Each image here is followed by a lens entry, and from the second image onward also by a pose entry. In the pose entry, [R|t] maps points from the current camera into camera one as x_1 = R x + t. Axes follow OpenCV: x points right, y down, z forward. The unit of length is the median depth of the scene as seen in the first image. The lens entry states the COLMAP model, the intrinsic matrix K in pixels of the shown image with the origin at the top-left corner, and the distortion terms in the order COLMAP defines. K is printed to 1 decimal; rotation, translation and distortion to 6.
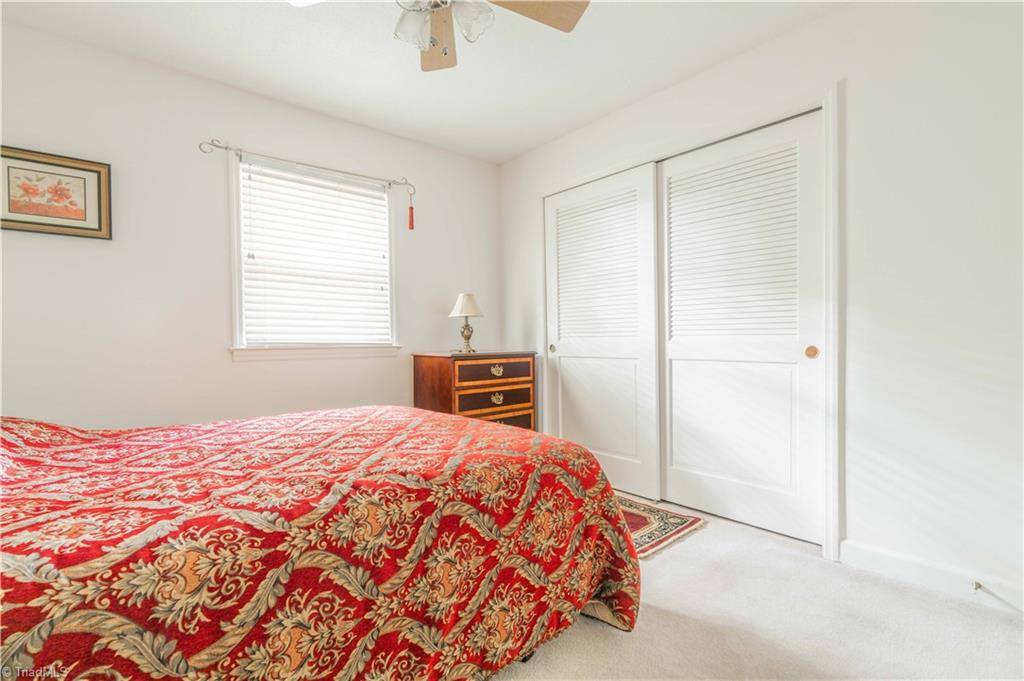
lens RADIAL K [[471.7, 0, 512.0], [0, 471.7, 340.5], [0, 0, 1]] dist [0.001348, 0.000123]
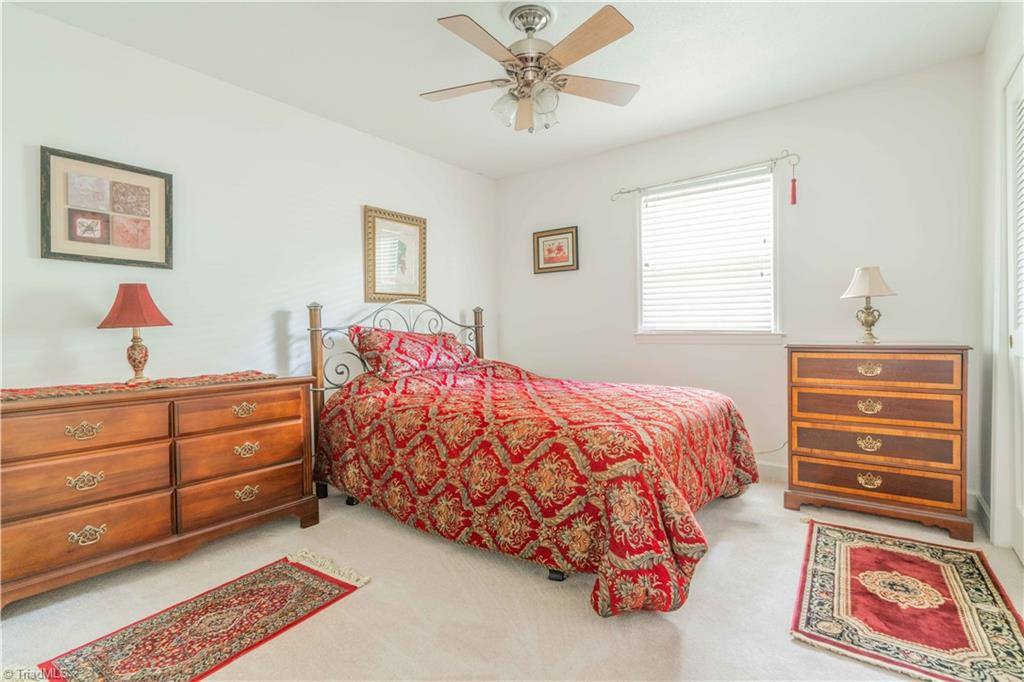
lens RADIAL K [[470.7, 0, 507.1], [0, 470.7, 336.0], [0, 0, 1]] dist [0.000477, 0.000494]
pose [[0.223257, 0.021775, -0.974516, 0.587174], [0.012134, 0.999611, 0.025116, -0.014723], [0.974684, -0.017433, 0.222906, 0.281495]]
